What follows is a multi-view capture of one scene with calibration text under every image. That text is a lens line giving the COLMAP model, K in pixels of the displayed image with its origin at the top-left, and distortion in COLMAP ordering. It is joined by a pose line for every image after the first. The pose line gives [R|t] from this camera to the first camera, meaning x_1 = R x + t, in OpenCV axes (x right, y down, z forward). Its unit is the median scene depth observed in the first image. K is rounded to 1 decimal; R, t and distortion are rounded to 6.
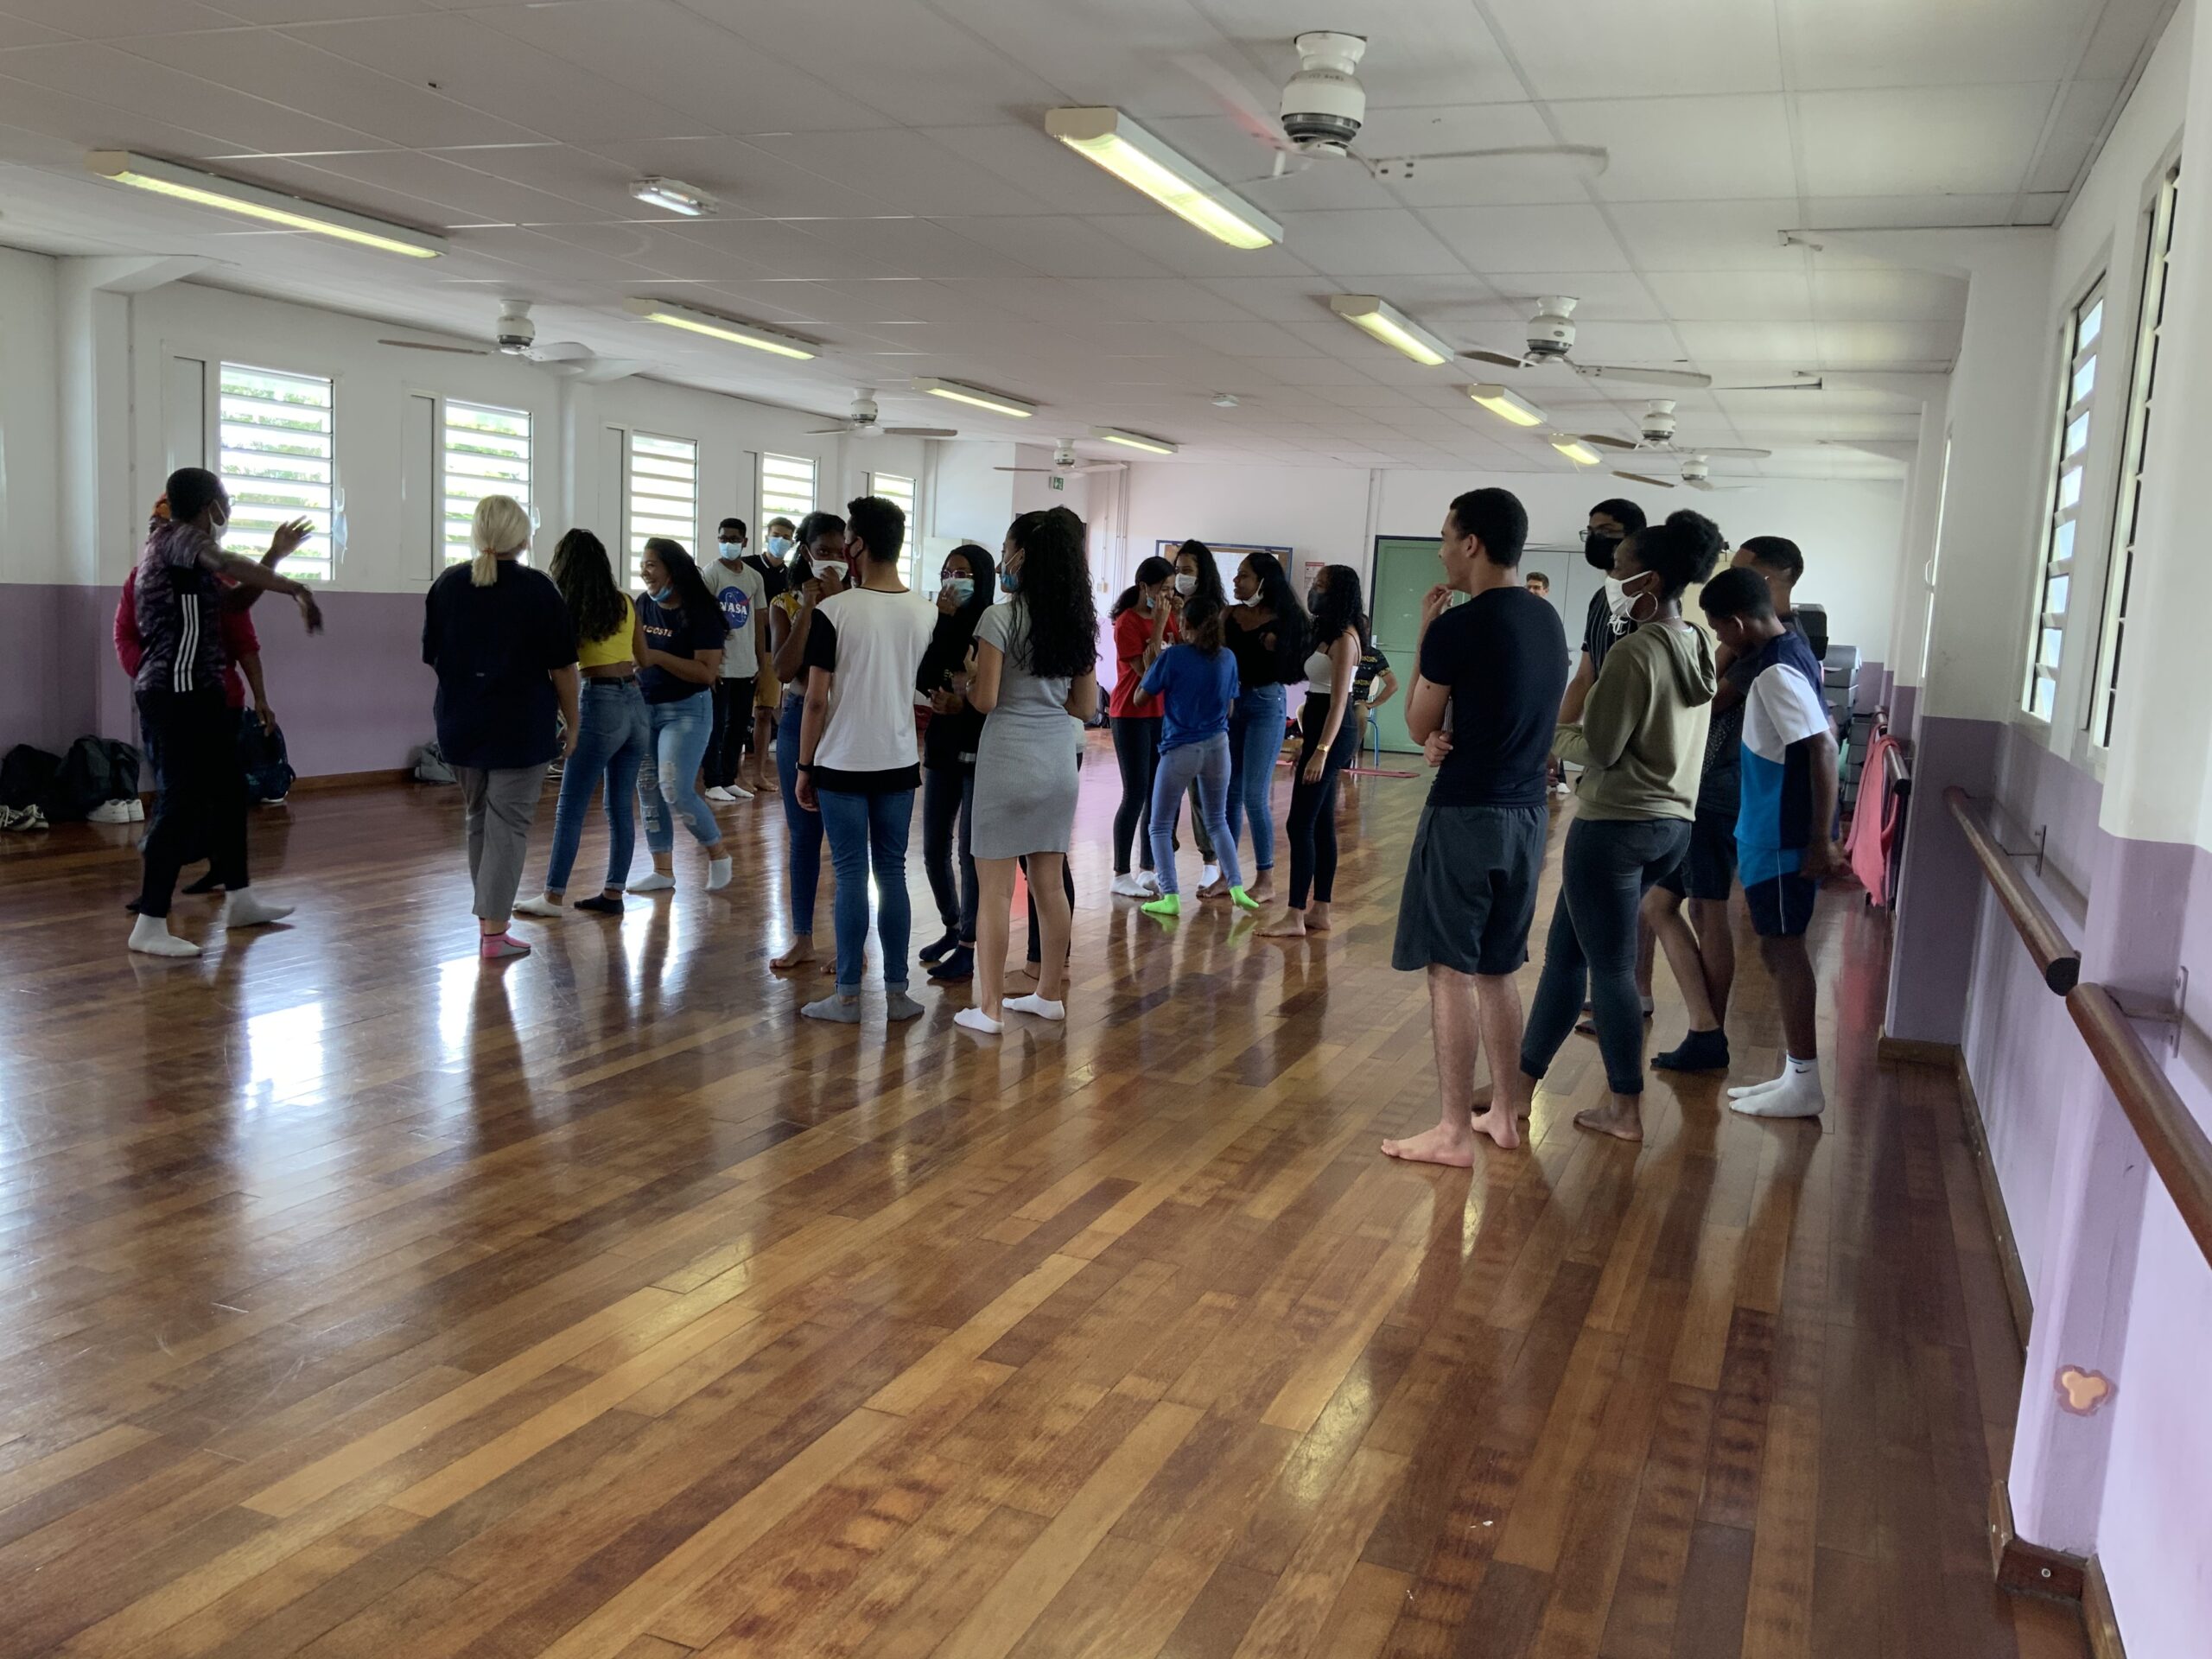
lens RADIAL K [[1889.3, 0, 1108.4], [0, 1889.3, 841.1], [0, 0, 1]] dist [0.056514, -0.022357]
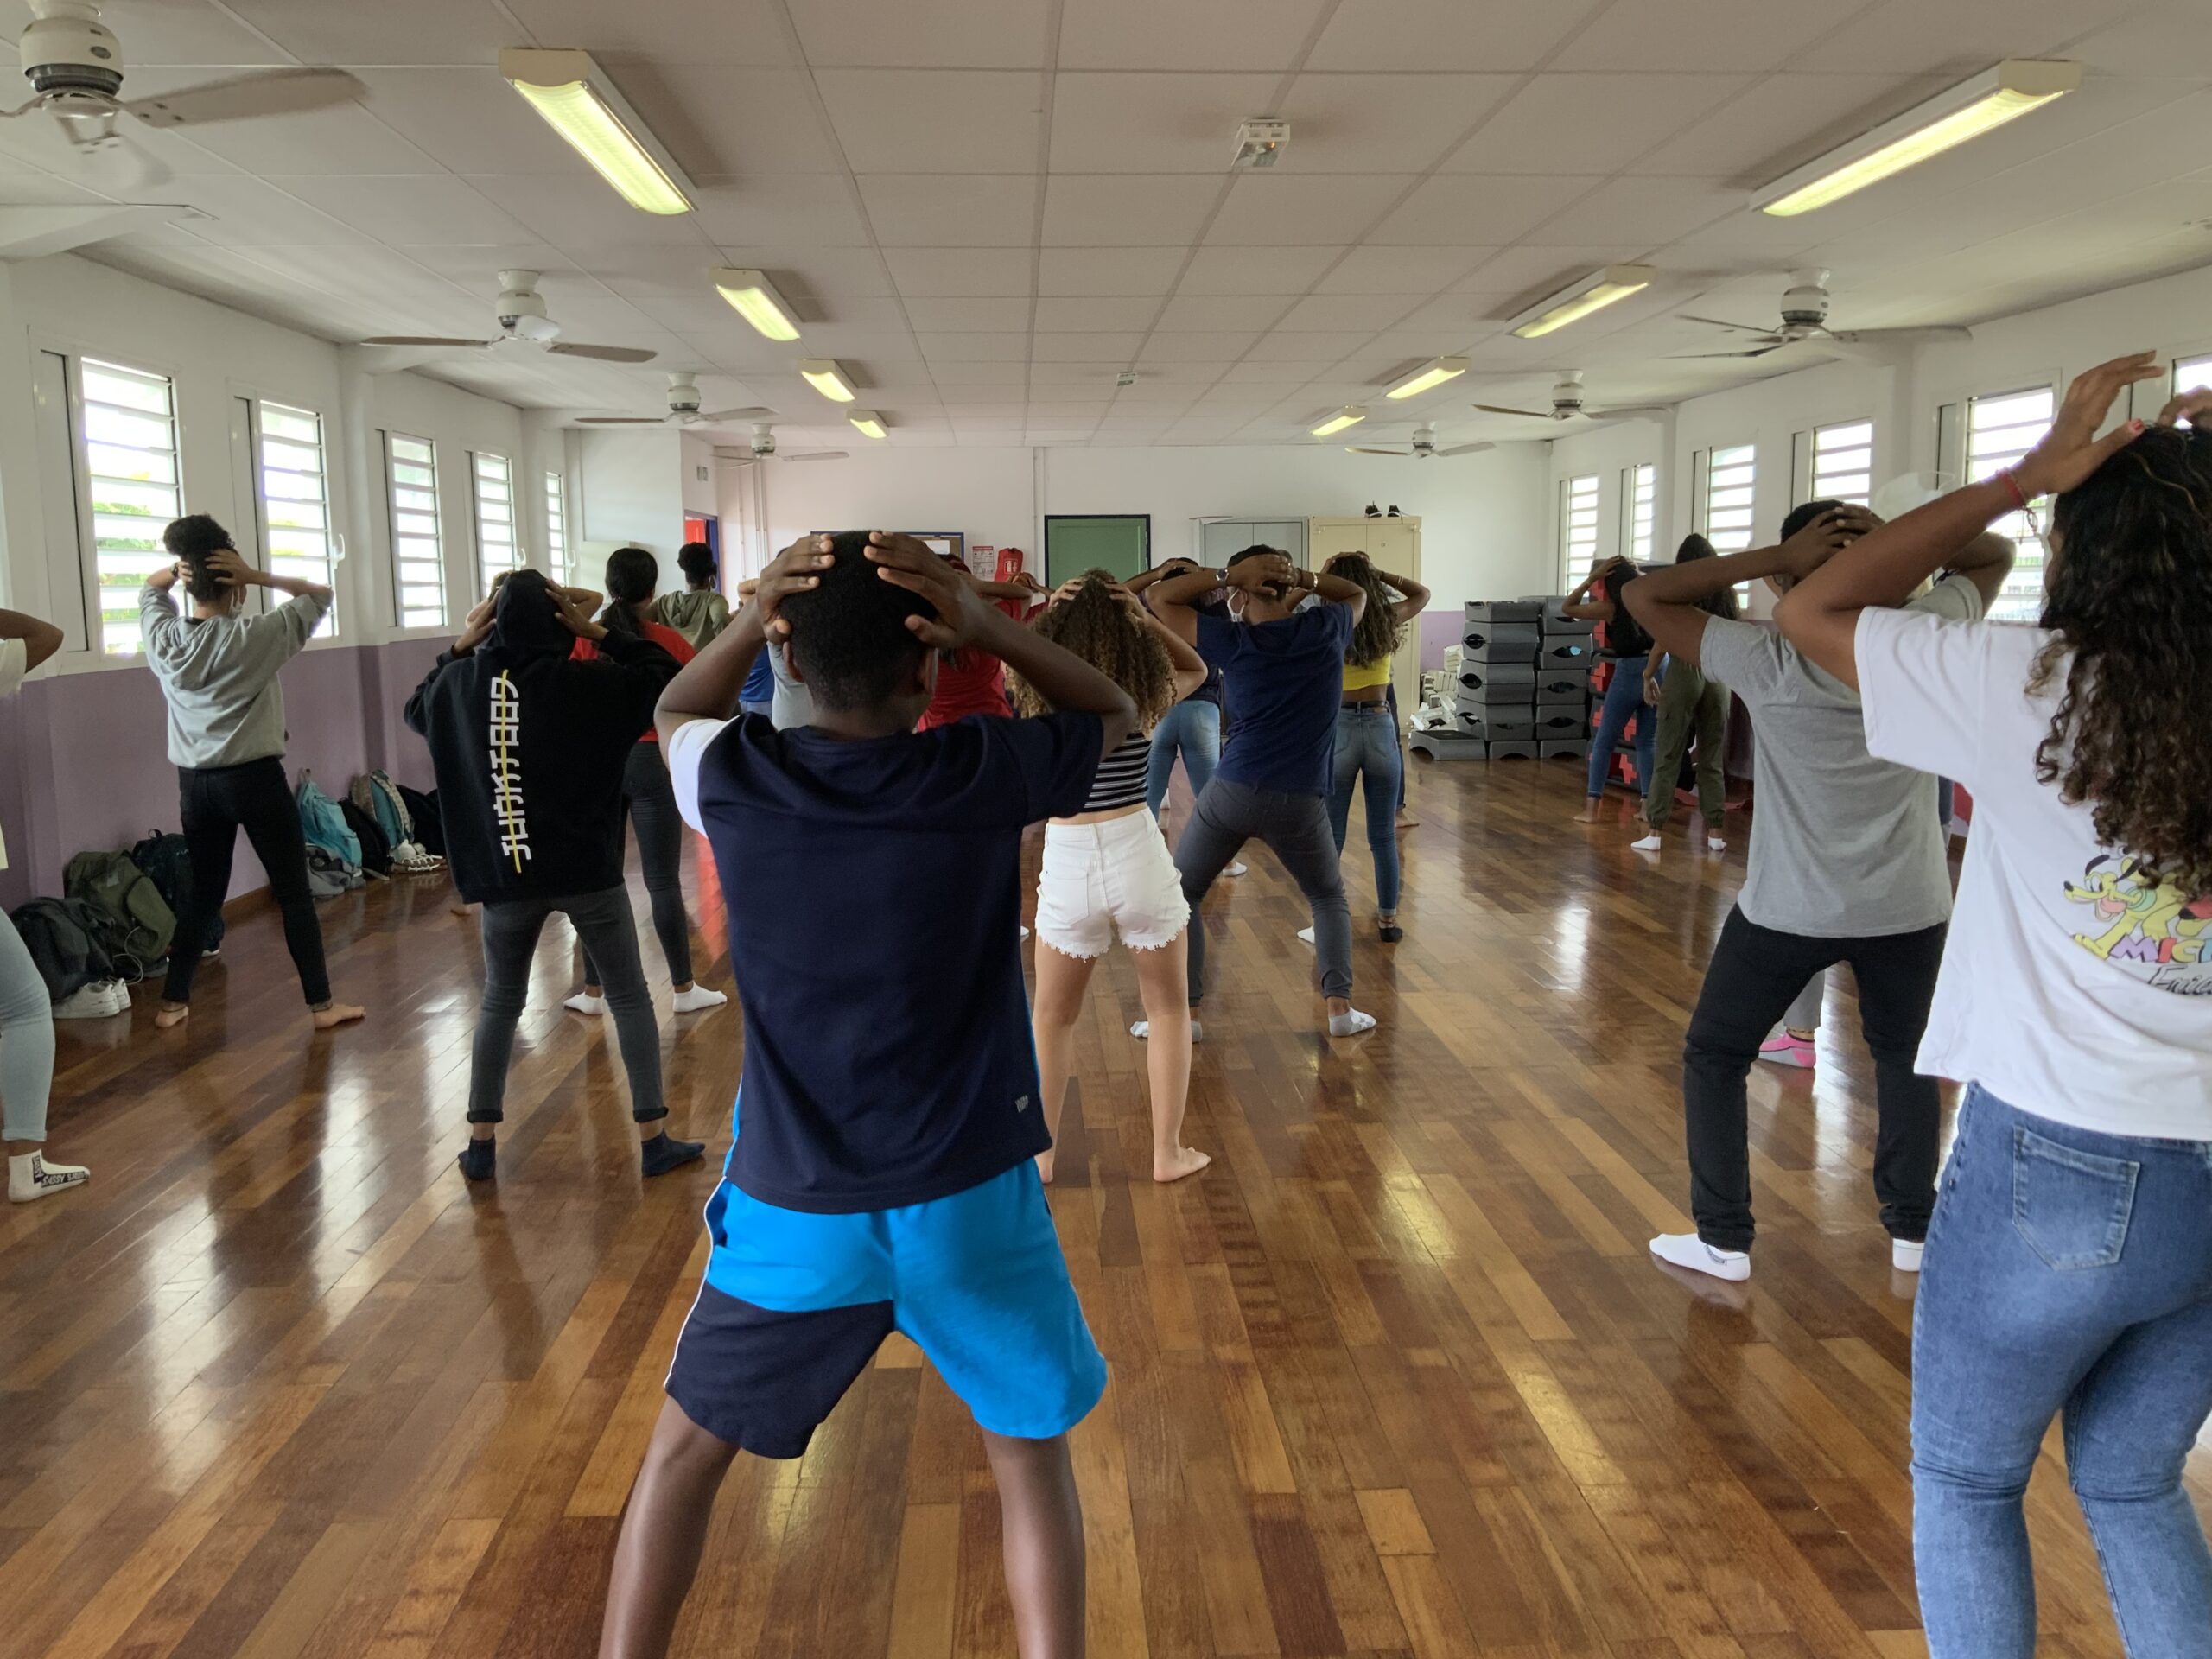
lens RADIAL K [[1889.3, 0, 1121.3], [0, 1889.3, 829.7], [0, 0, 1]] dist [0.056514, -0.022357]
pose [[0.902331, -0.119651, 0.414104, -0.302461], [0.115982, 0.992666, 0.034096, -0.037709], [-0.415146, 0.017263, 0.909591, 0.132751]]
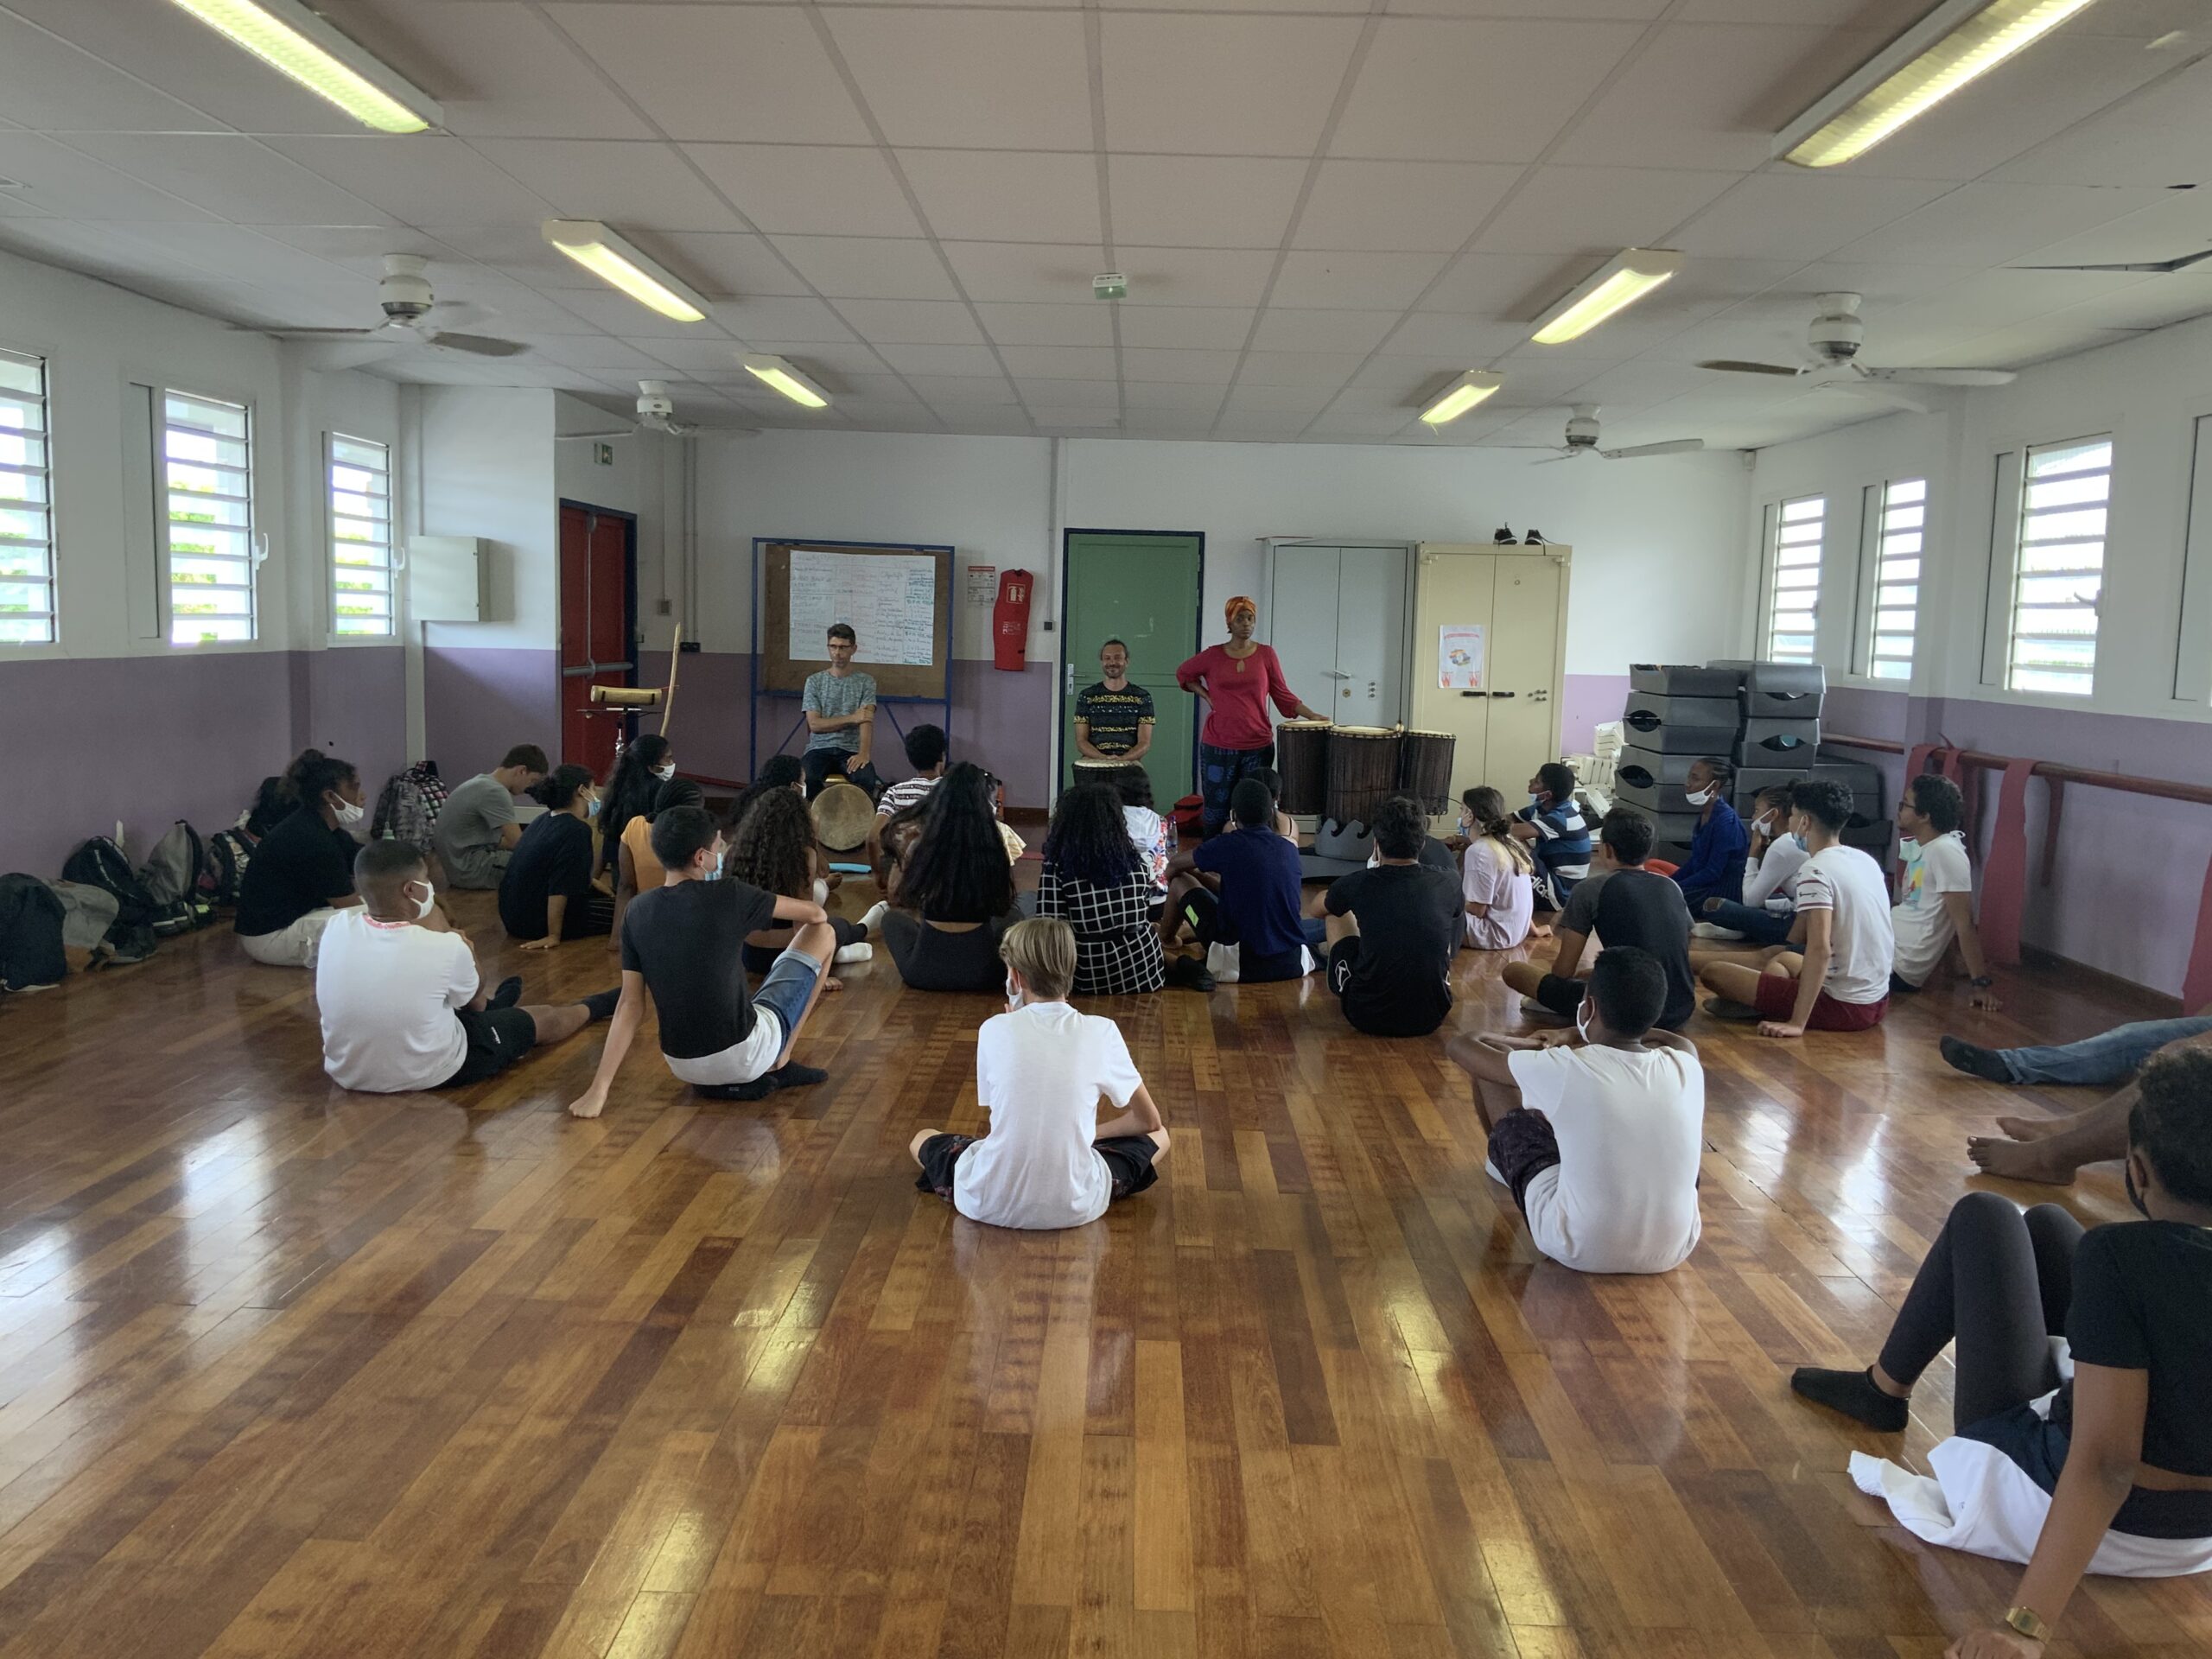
lens RADIAL K [[1889.3, 0, 1108.3], [0, 1889.3, 820.3], [0, 0, 1]] dist [0.056514, -0.022357]
pose [[0.933481, -0.066719, 0.352365, -0.133818], [0.071207, 0.997462, 0.000226, -0.059519], [-0.351485, 0.024880, 0.935863, 0.390628]]
